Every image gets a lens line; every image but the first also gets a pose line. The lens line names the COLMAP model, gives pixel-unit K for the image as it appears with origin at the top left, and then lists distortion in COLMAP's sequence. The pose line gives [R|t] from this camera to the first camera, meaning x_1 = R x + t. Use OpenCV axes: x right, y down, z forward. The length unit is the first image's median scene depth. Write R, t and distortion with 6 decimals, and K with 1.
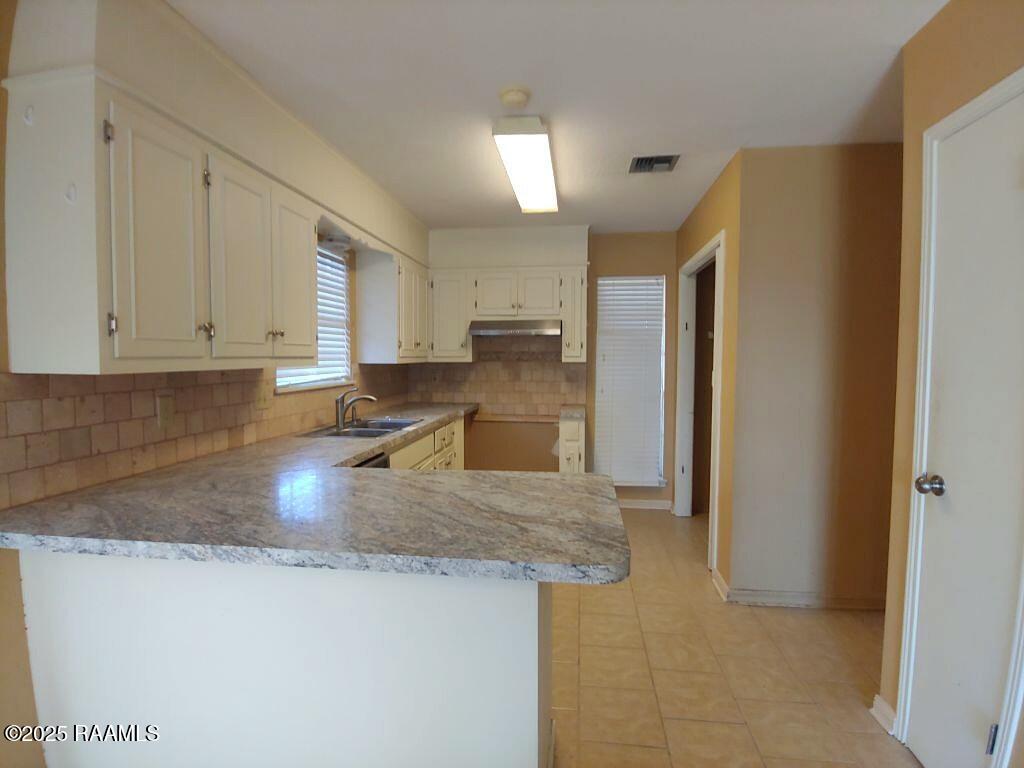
lens RADIAL K [[518.1, 0, 511.3], [0, 518.1, 383.8], [0, 0, 1]] dist [-0.015242, -0.001766]
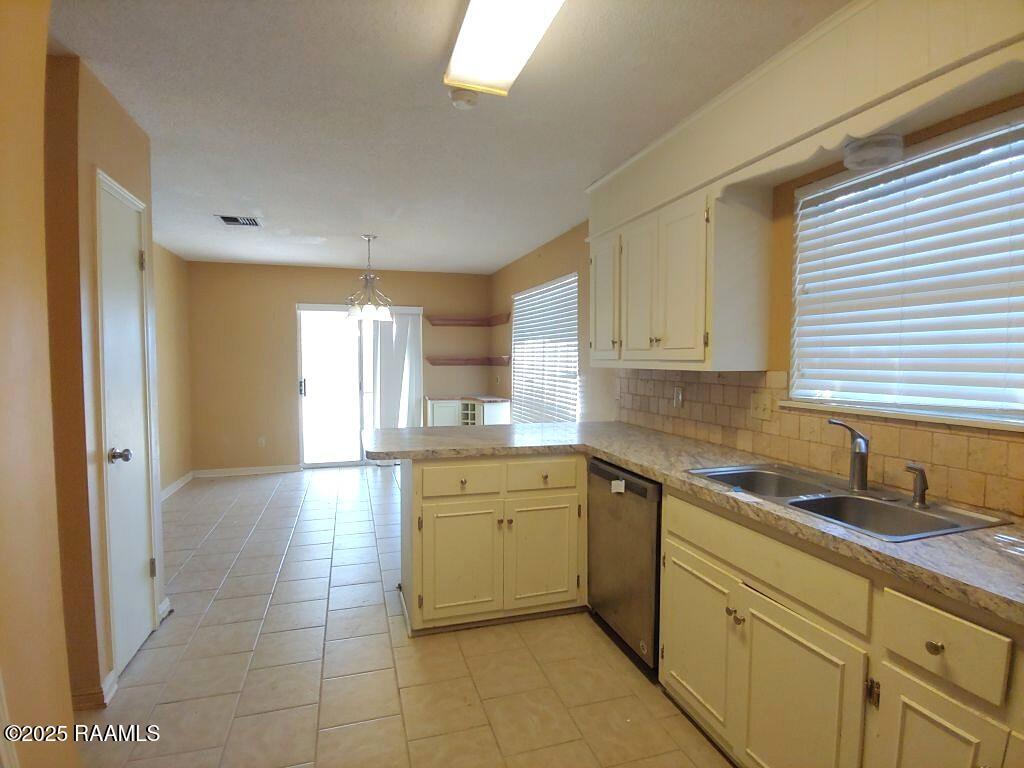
lens RADIAL K [[518.1, 0, 511.3], [0, 518.1, 383.8], [0, 0, 1]] dist [-0.015242, -0.001766]
pose [[-0.904281, 0.020181, -0.426461, 0.210504], [-0.023700, 0.994969, 0.097338, -0.064619], [0.426280, 0.098128, -0.899253, 1.180519]]
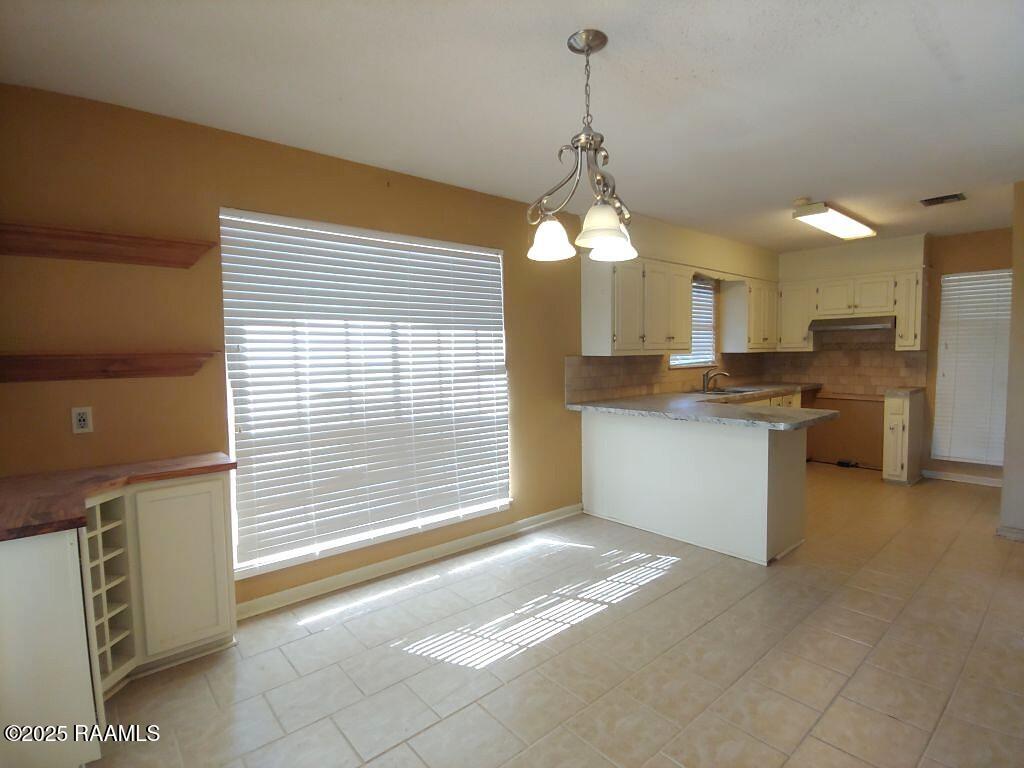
lens RADIAL K [[518.1, 0, 511.3], [0, 518.1, 383.8], [0, 0, 1]] dist [-0.015242, -0.001766]
pose [[0.750208, 0.030642, -0.660491, 0.267714], [-0.020235, 0.999522, 0.023388, 0.031167], [0.660892, -0.004181, 0.750469, -0.594300]]
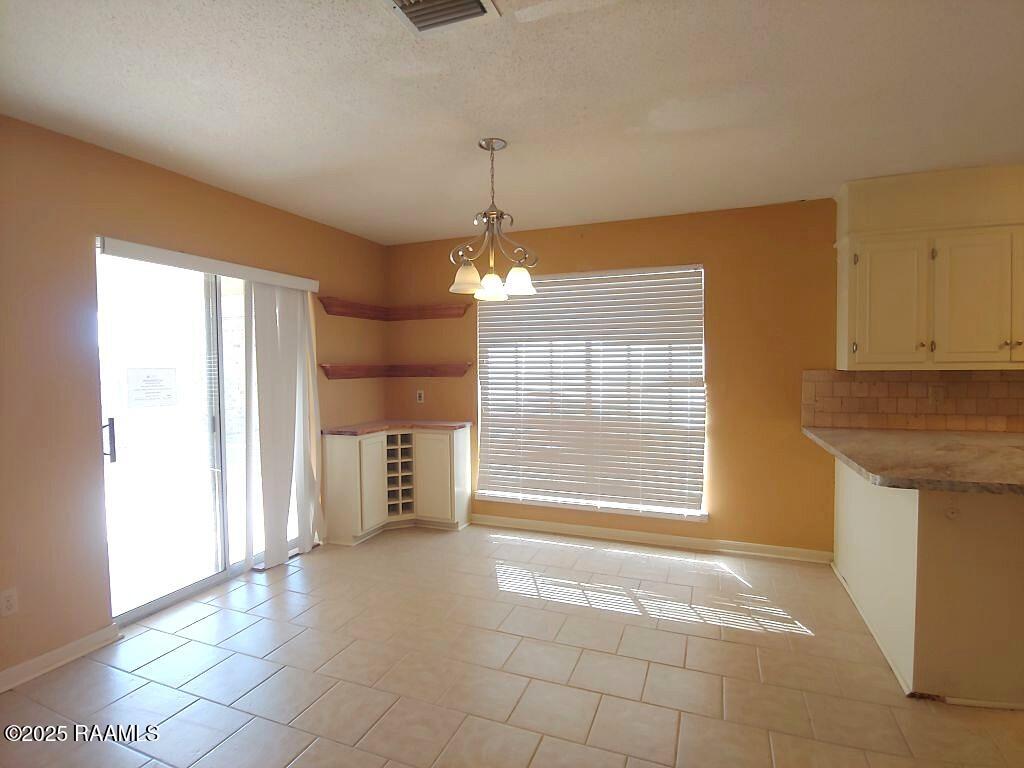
lens RADIAL K [[518.1, 0, 511.3], [0, 518.1, 383.8], [0, 0, 1]] dist [-0.015242, -0.001766]
pose [[-0.238030, 0.034895, -0.970631, 0.671079], [-0.042419, 0.998027, 0.046282, -0.001153], [0.970331, 0.052190, -0.236080, 0.047625]]
